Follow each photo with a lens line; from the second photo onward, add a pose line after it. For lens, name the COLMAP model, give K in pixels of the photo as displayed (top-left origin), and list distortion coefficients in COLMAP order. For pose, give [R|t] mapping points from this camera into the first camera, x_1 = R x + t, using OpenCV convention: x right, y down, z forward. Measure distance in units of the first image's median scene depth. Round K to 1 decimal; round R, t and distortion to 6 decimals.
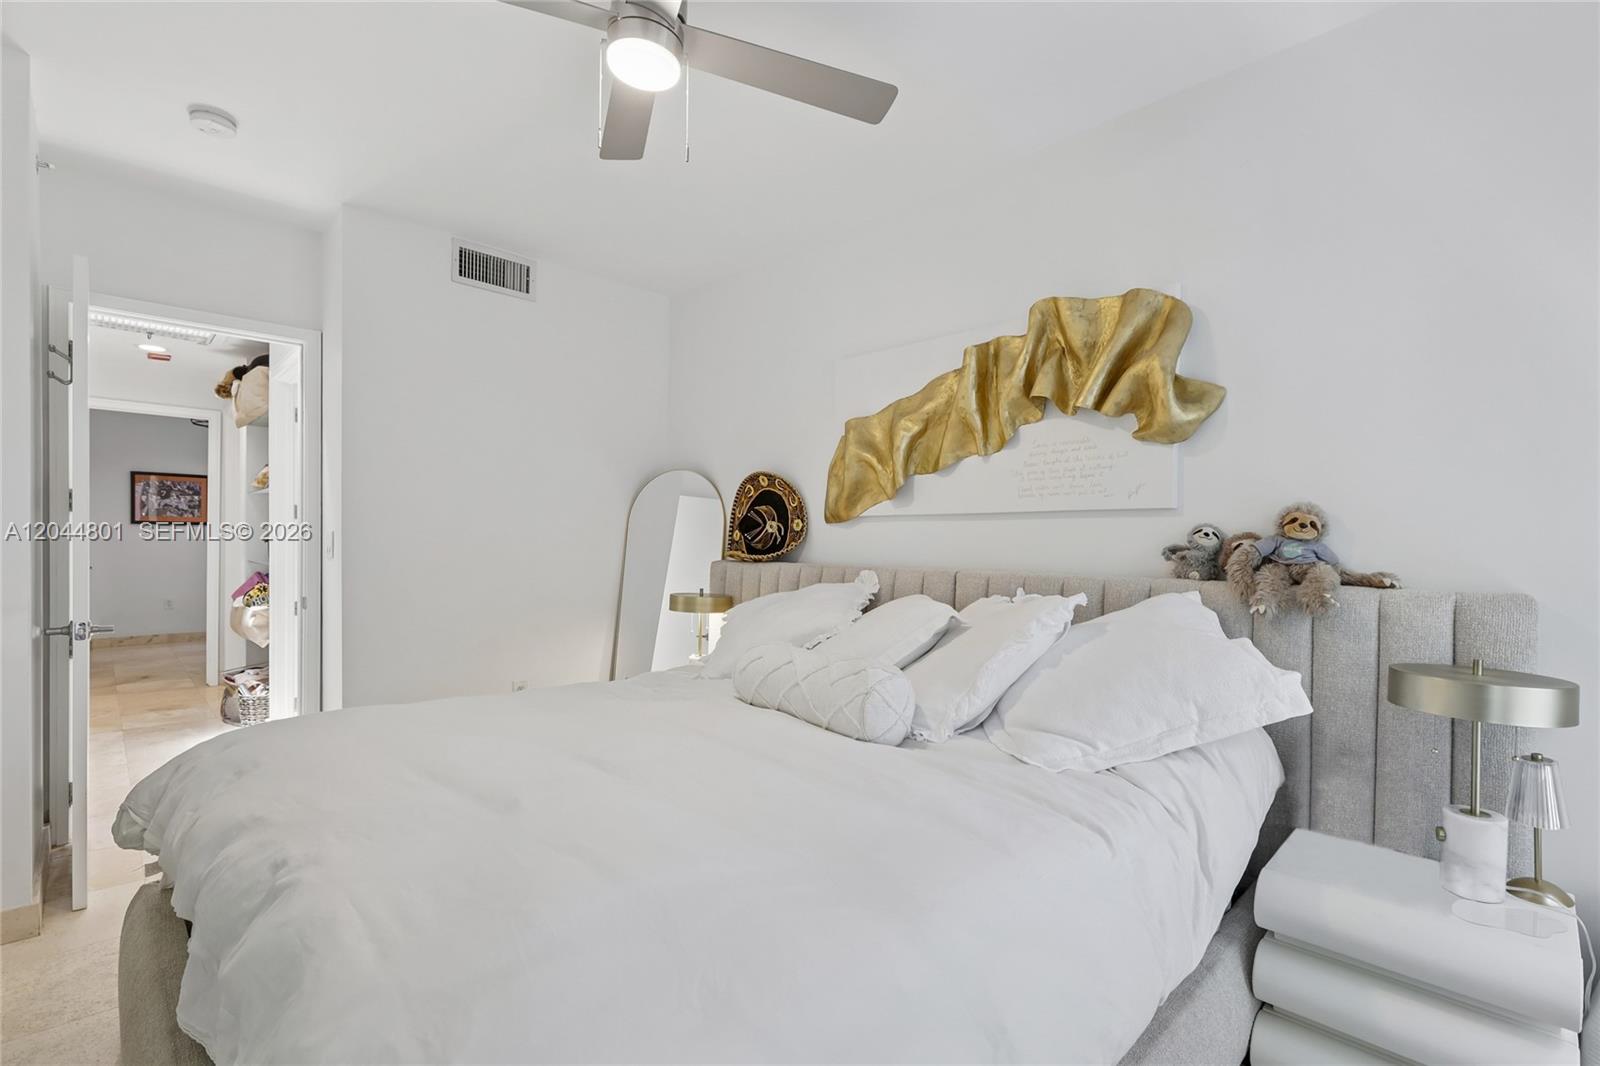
lens RADIAL K [[726.7, 0, 800.0], [0, 726.7, 533.0], [0, 0, 1]] dist [-0.001447, 0.000292]
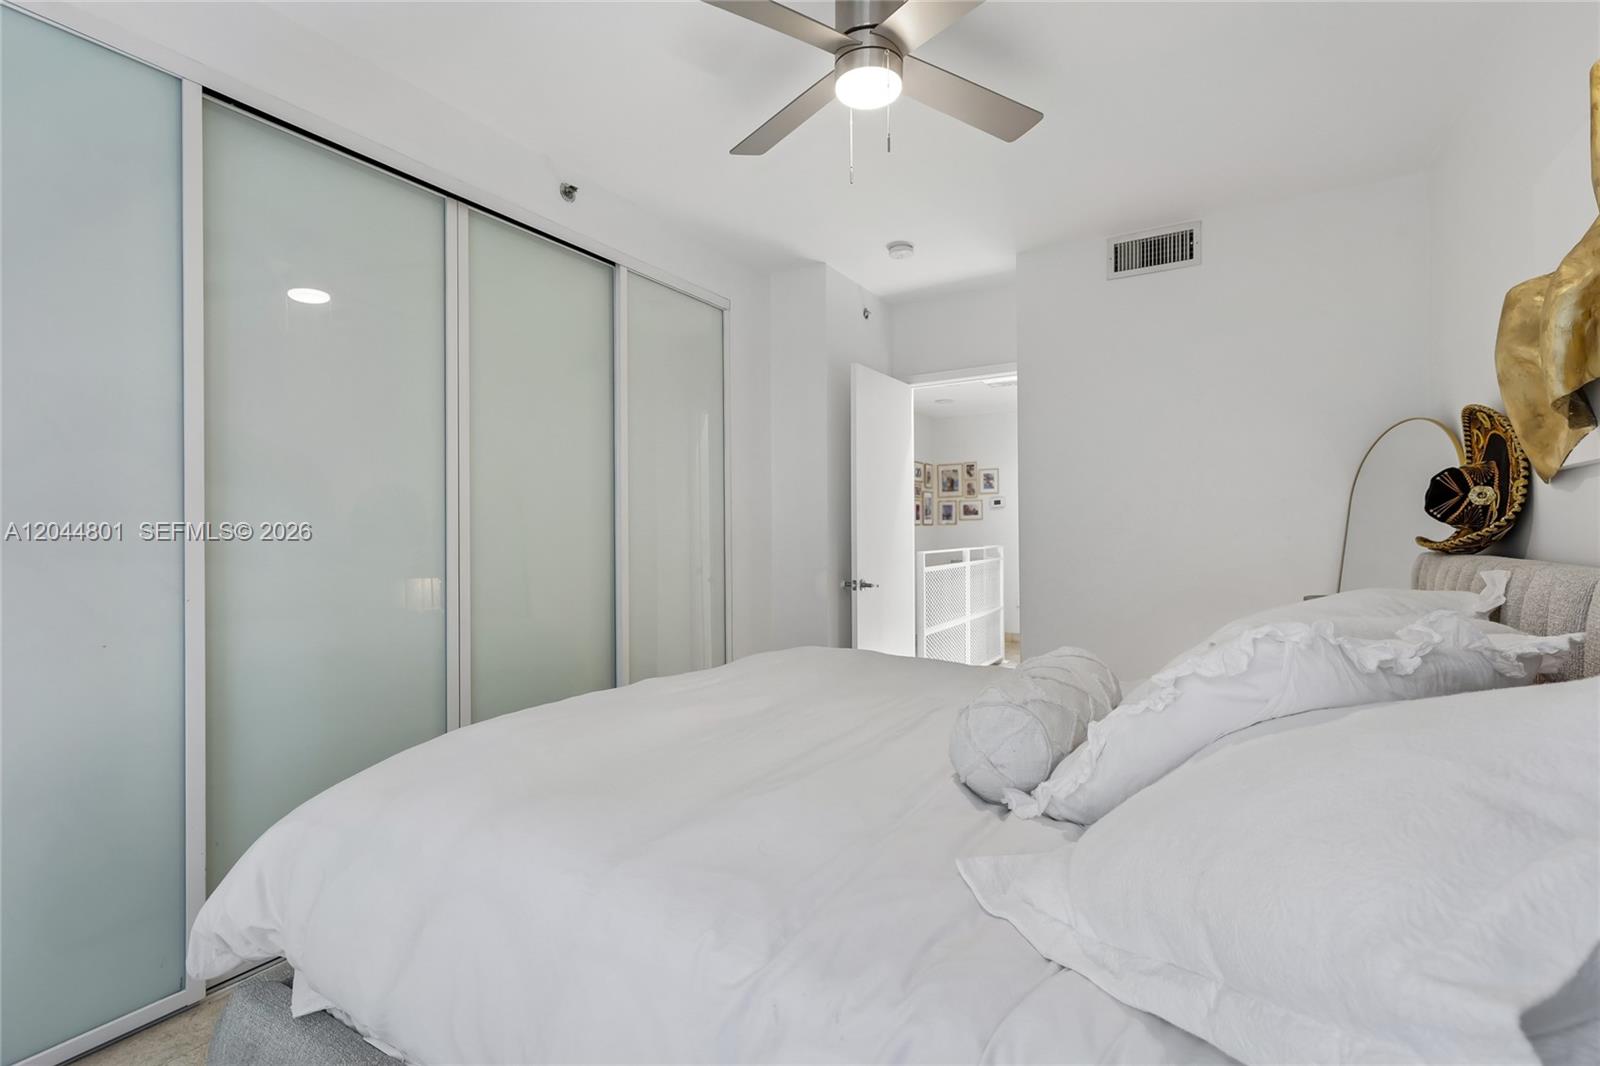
lens RADIAL K [[726.7, 0, 800.0], [0, 726.7, 533.0], [0, 0, 1]] dist [-0.001447, 0.000292]
pose [[0.247155, -0.016789, -0.968831, 0.403985], [0.013035, 0.999817, -0.014001, 0.023682], [0.968888, -0.009168, 0.247329, 0.302752]]
